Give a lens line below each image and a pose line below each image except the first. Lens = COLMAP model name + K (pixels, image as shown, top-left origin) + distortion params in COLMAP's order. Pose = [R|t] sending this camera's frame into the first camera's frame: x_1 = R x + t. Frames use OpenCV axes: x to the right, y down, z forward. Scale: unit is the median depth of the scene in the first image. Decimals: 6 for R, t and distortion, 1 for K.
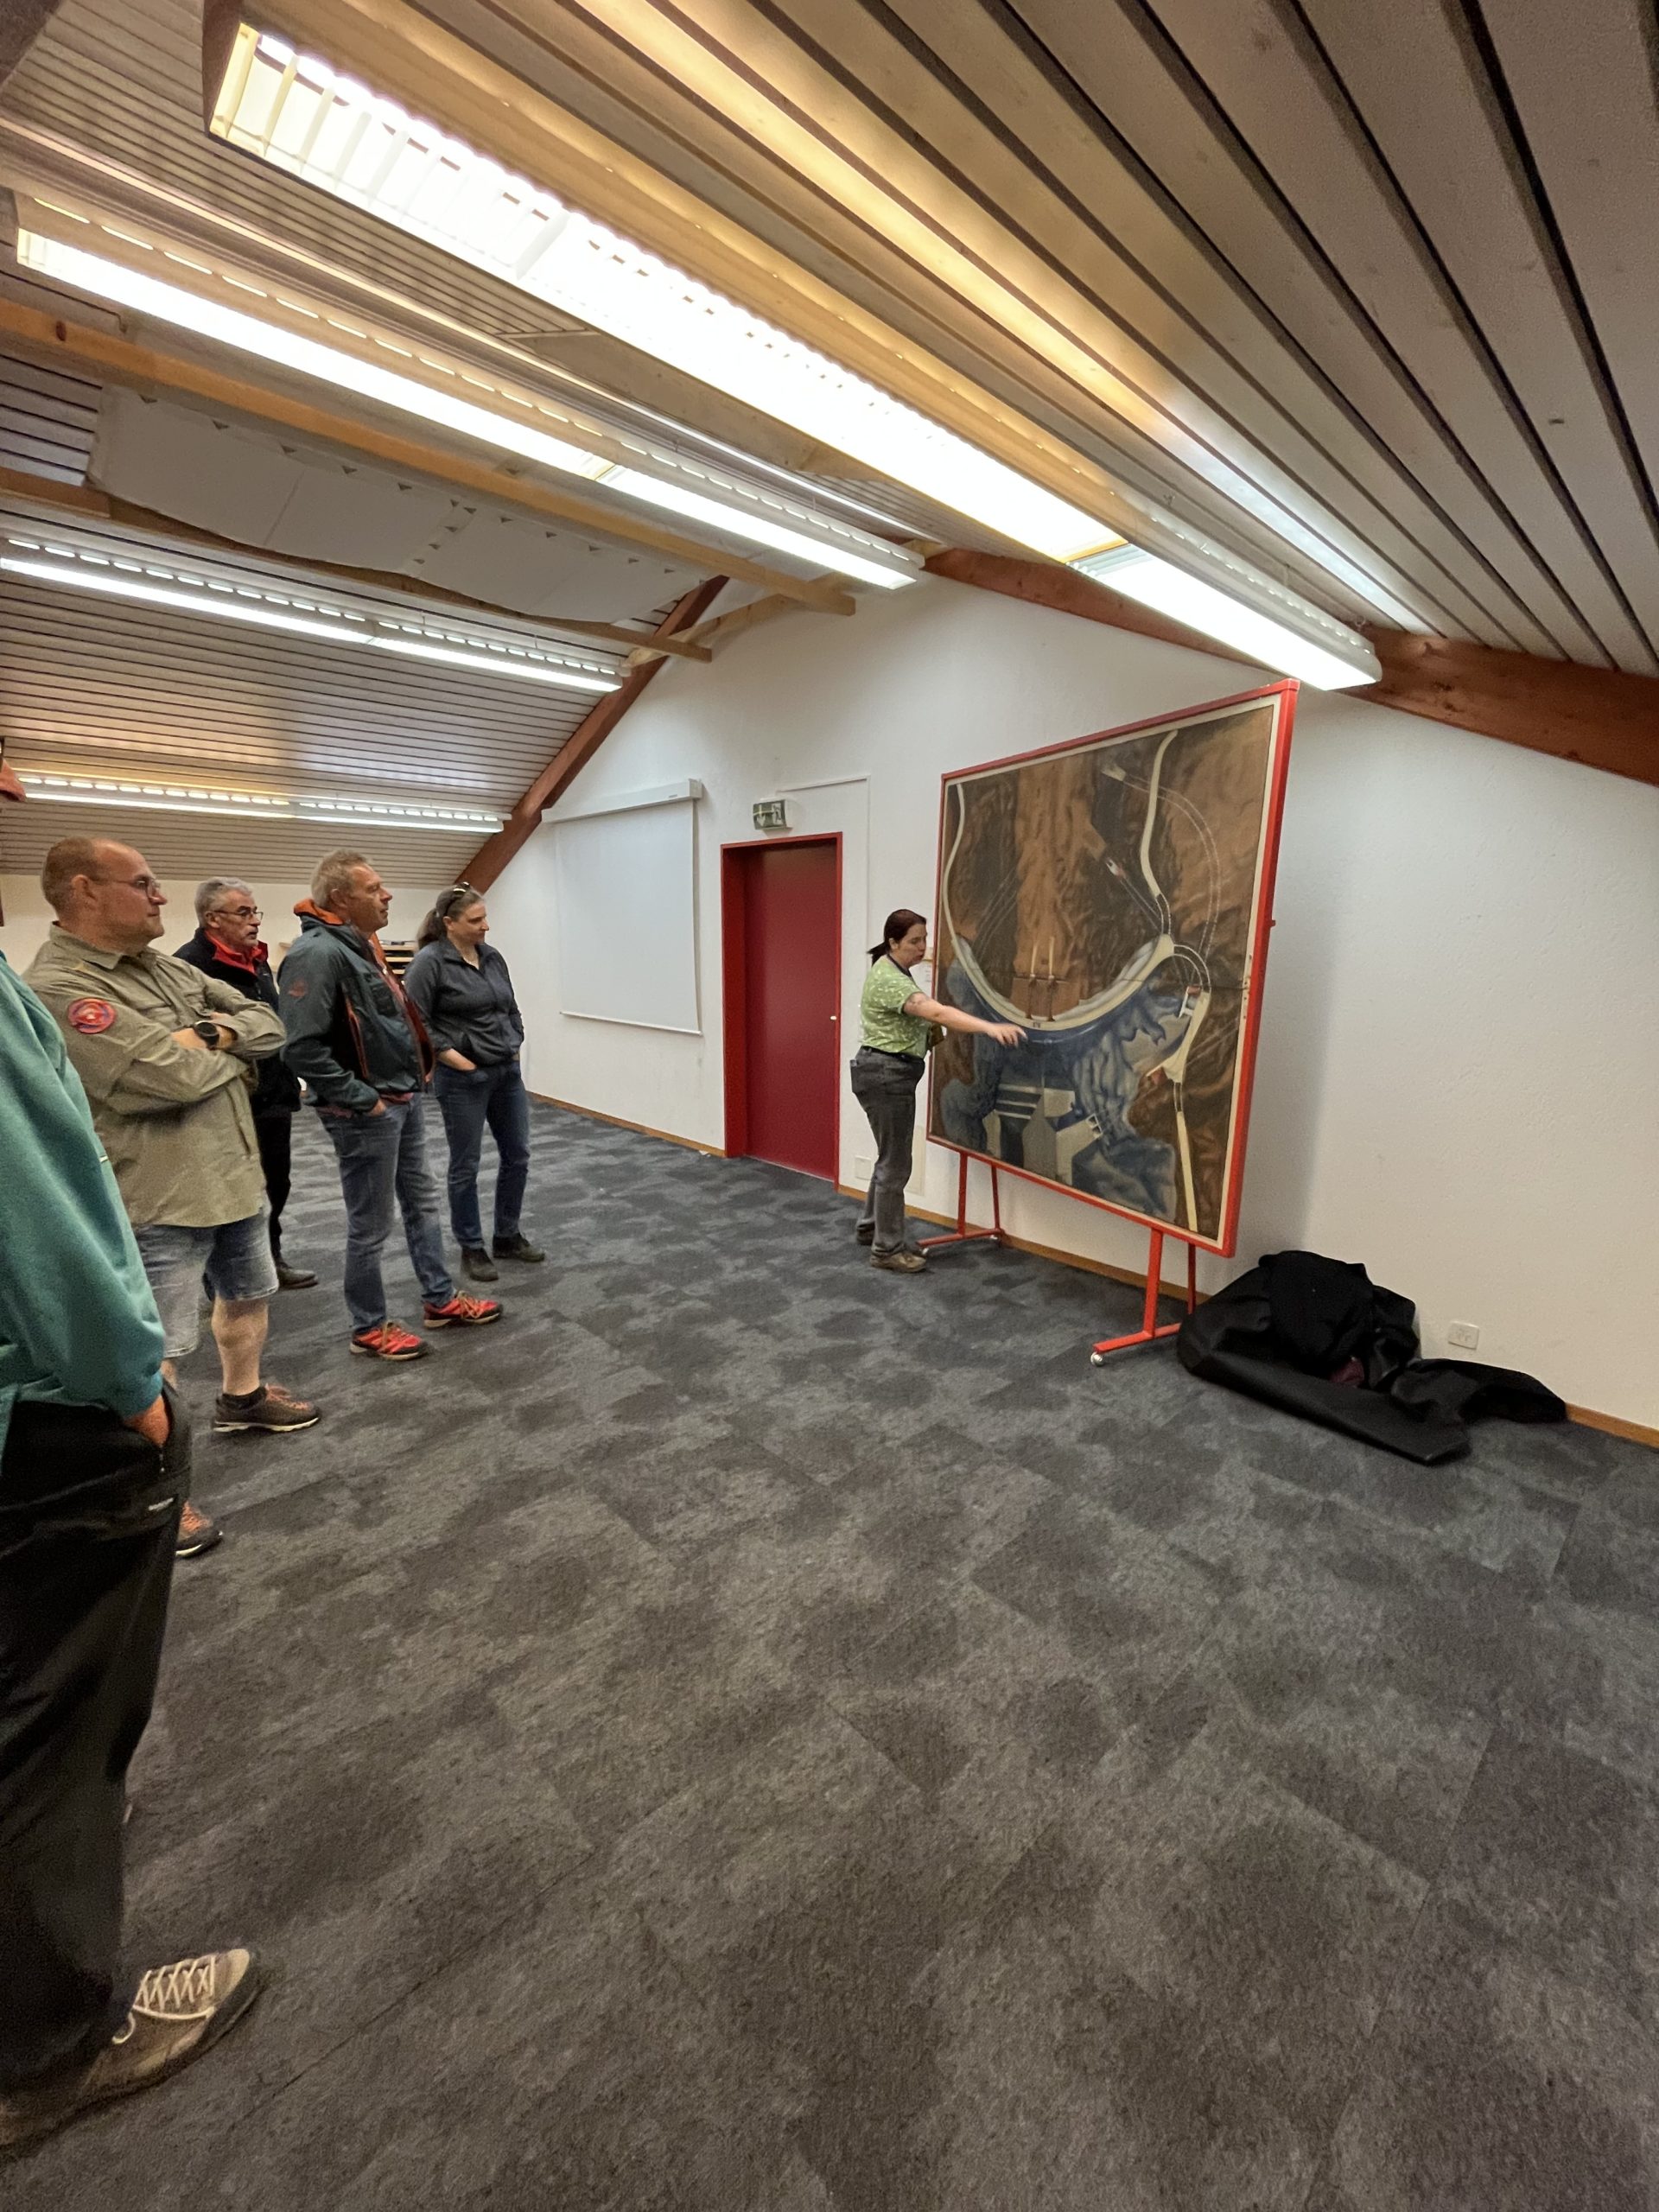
lens RADIAL K [[893.4, 0, 831.1], [0, 893.4, 1100.2], [0, 0, 1]] dist [-0.003067, -0.000379]
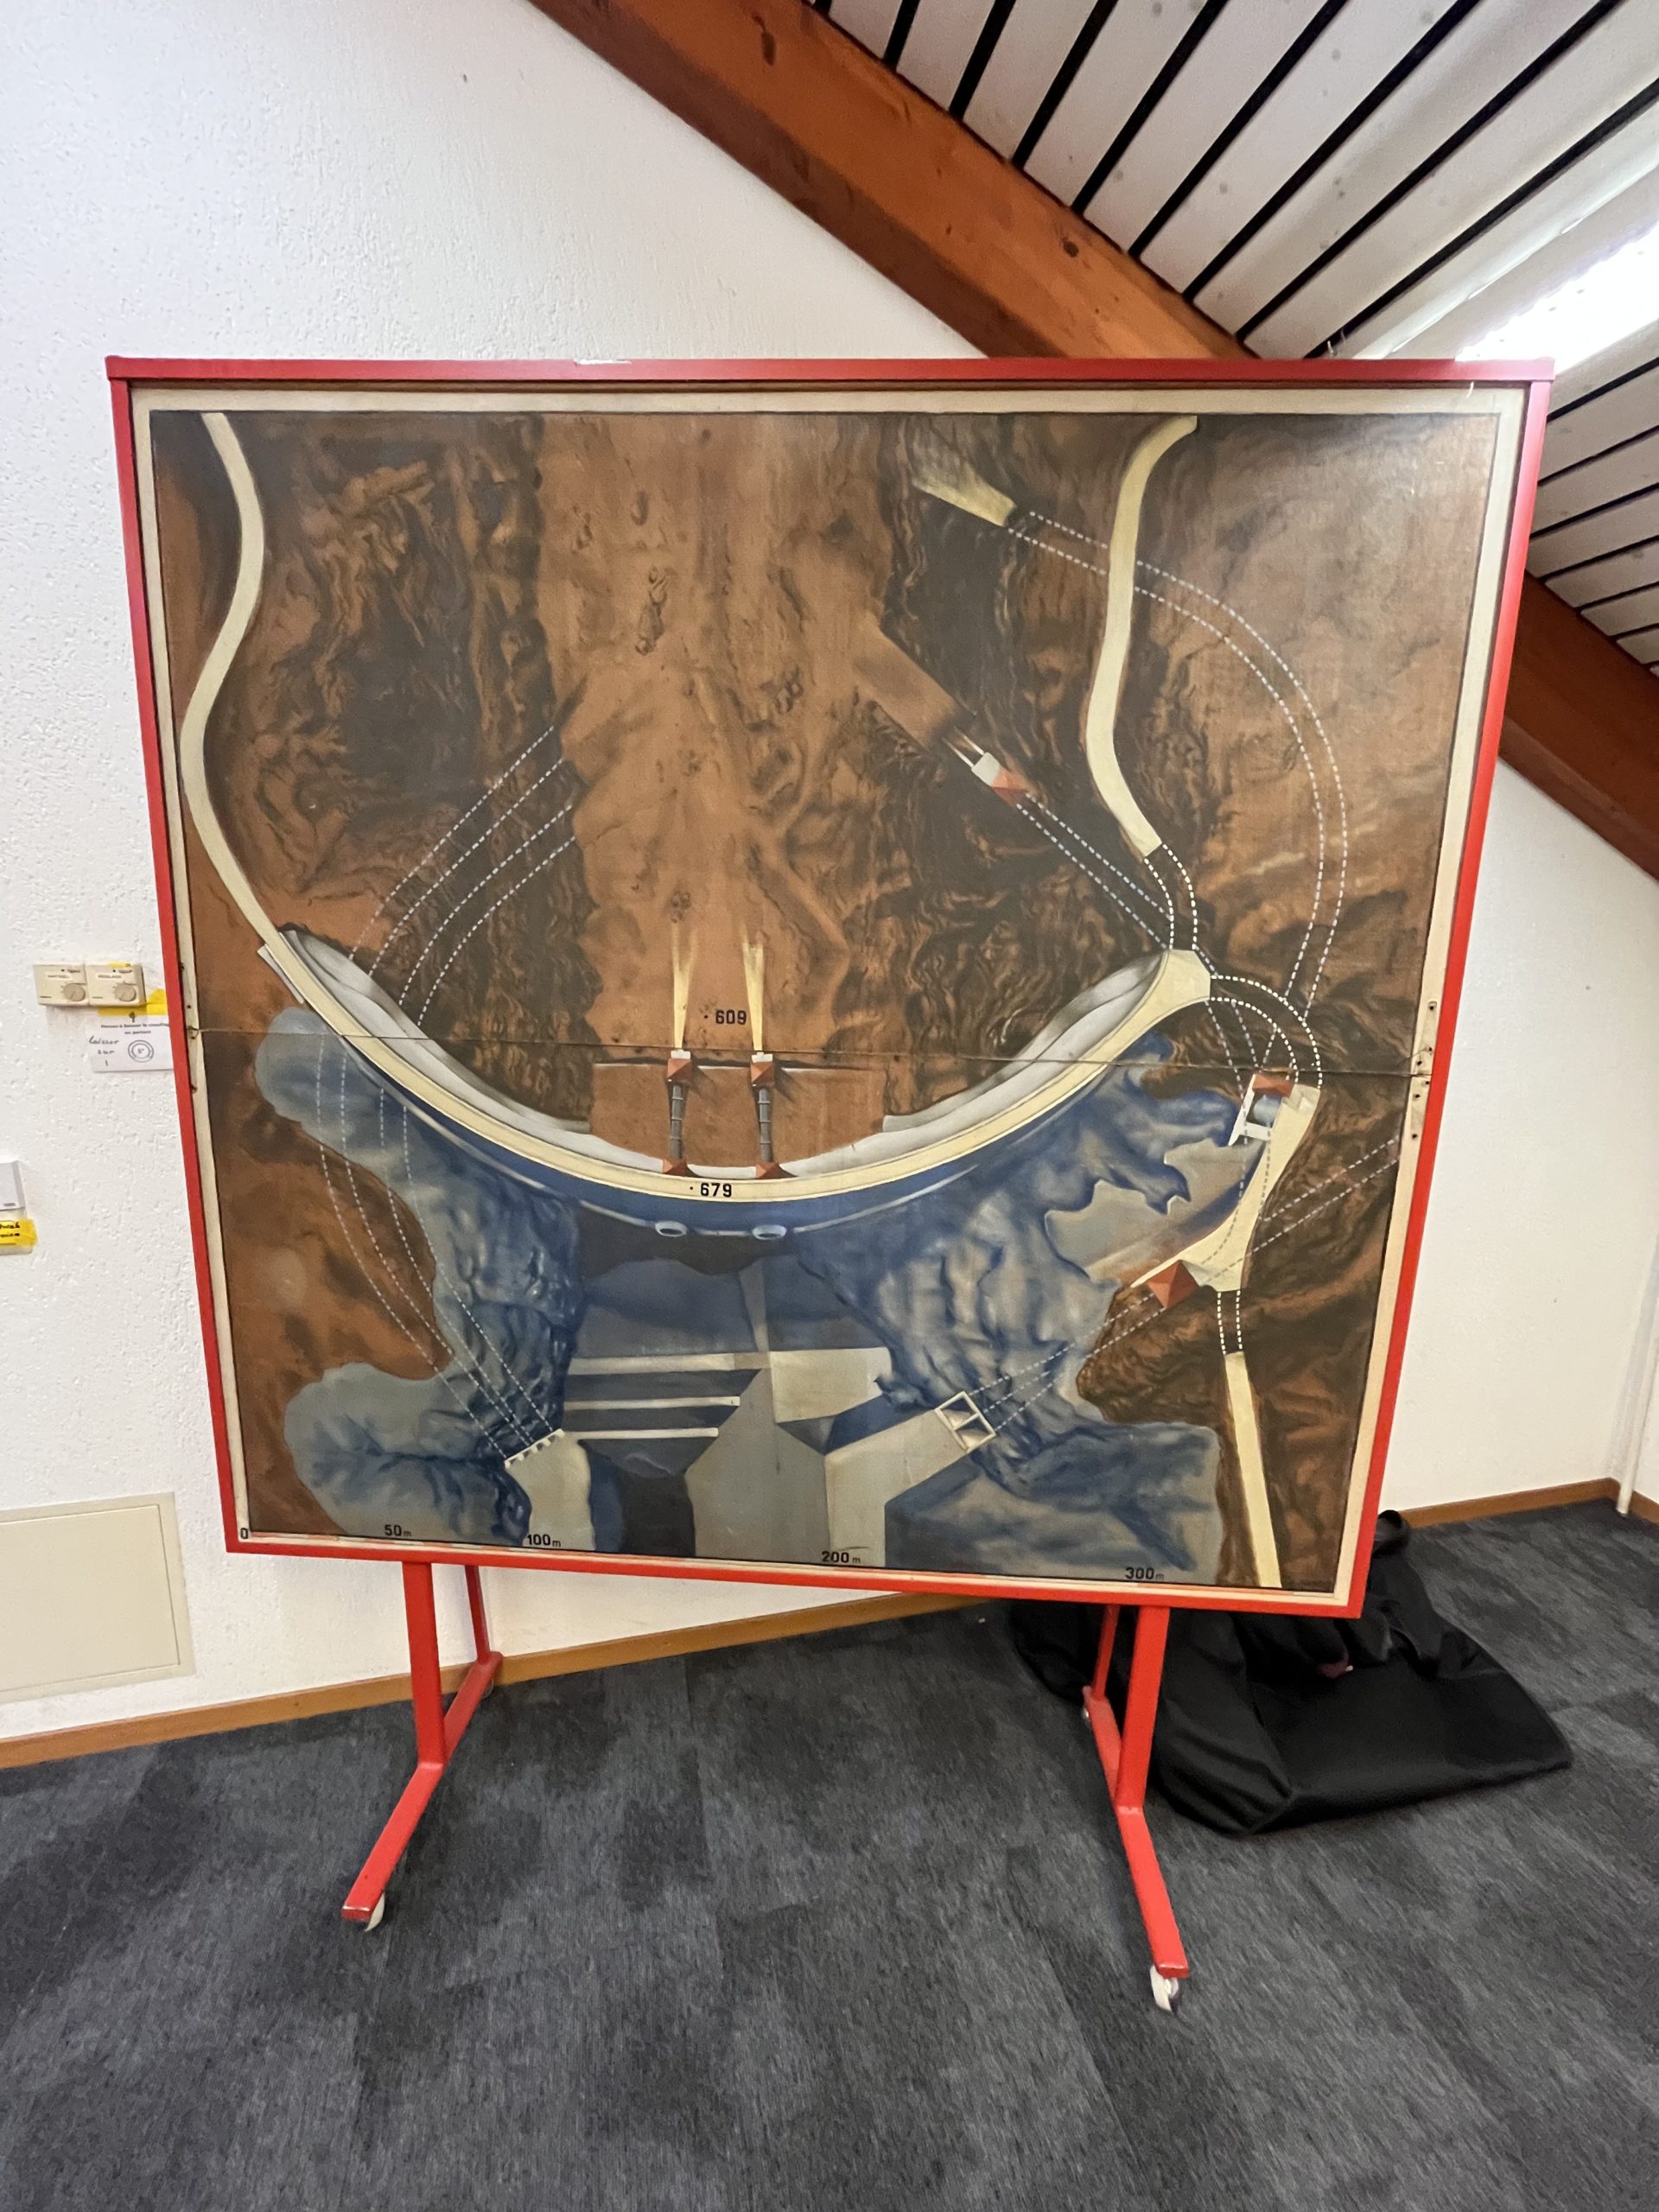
lens RADIAL K [[893.4, 0, 831.1], [0, 893.4, 1100.2], [0, 0, 1]] dist [-0.003067, -0.000379]
pose [[0.481445, -0.163805, 0.861033, -0.057903], [0.139519, 0.984177, 0.109221, -0.169271], [-0.865301, 0.067546, 0.496681, 0.861435]]
